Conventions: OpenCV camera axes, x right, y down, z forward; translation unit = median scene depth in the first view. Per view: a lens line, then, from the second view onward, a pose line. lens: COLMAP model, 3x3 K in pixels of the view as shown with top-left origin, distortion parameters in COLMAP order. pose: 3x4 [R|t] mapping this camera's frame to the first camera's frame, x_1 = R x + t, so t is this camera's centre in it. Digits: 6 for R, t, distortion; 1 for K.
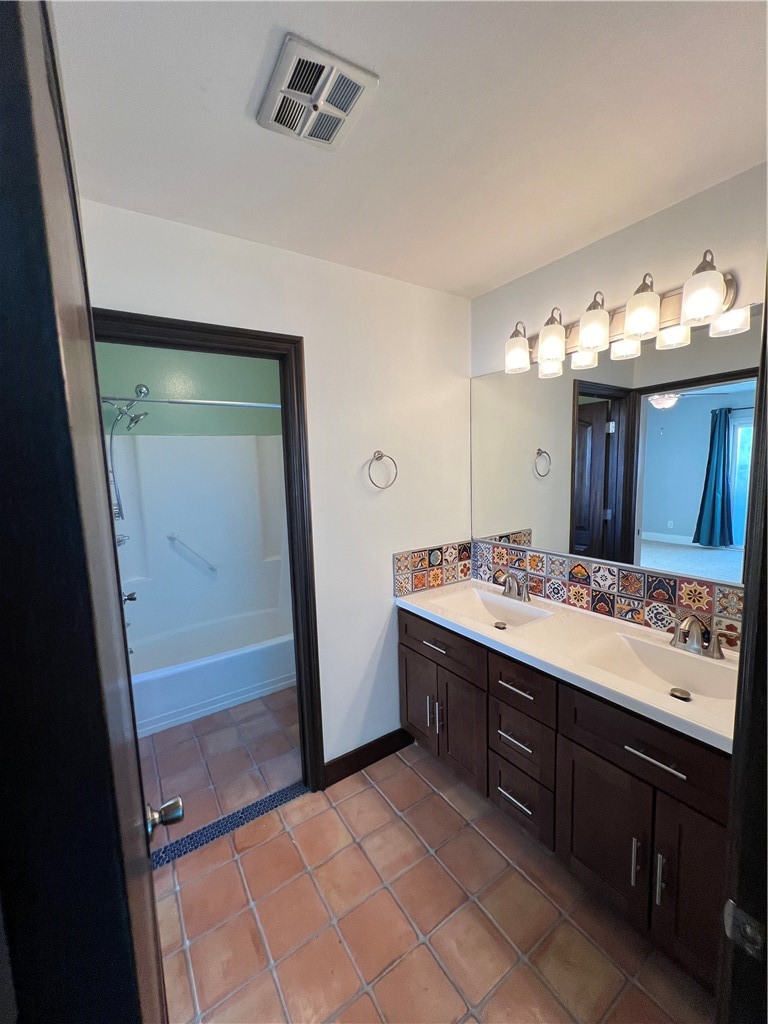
lens RADIAL K [[411.8, 0, 384.0], [0, 411.8, 512.0], [0, 0, 1]] dist [0.008249, -0.000165]
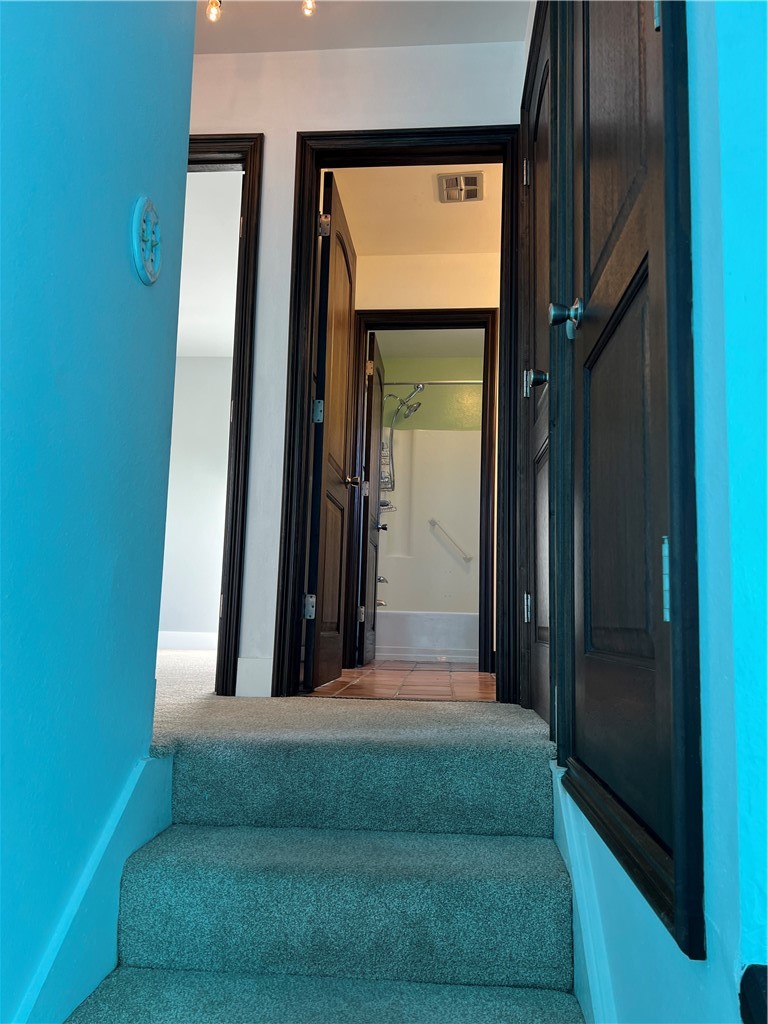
lens RADIAL K [[785.9, 0, 384.0], [0, 785.9, 512.0], [0, 0, 1]] dist [0.076335, -0.002577]
pose [[0.785300, -0.030248, -0.618376, 0.975386], [-0.127125, 0.969645, -0.208871, 0.734452], [0.605924, 0.242638, 0.757617, -0.930495]]
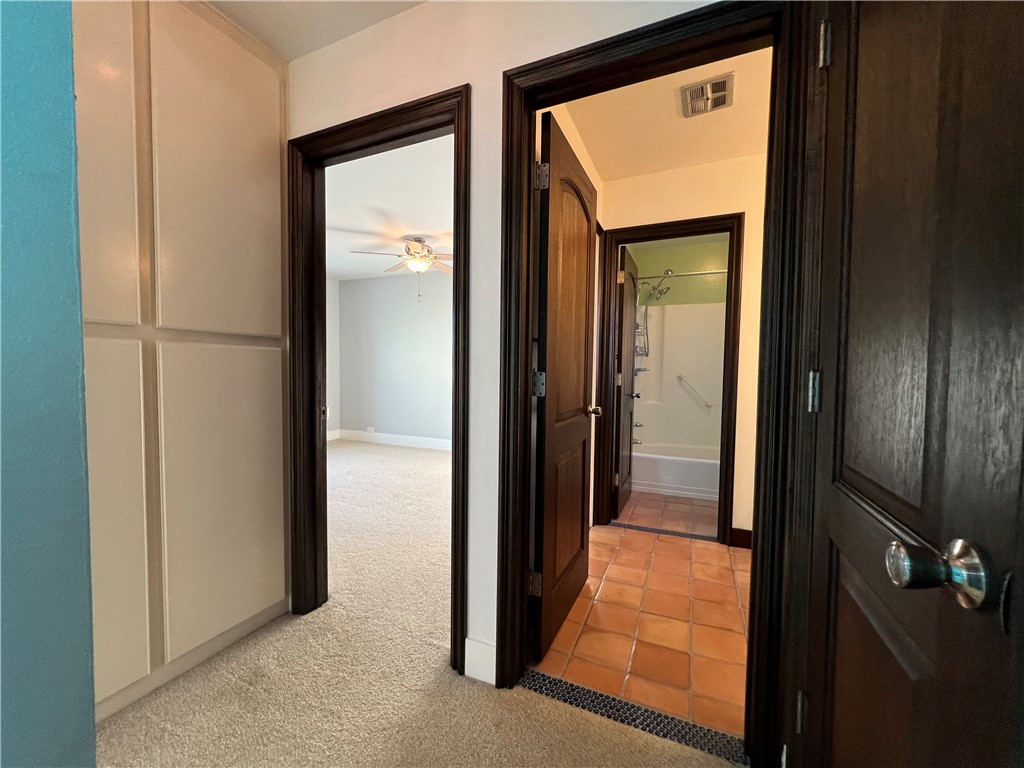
lens RADIAL K [[411.8, 0, 512.0], [0, 411.8, 384.0], [0, 0, 1]] dist [0.008249, -0.000165]
pose [[0.539740, 0.074443, -0.838534, 0.544475], [-0.128973, 0.991635, 0.005019, 0.238444], [0.831893, 0.105439, 0.544827, -0.351266]]
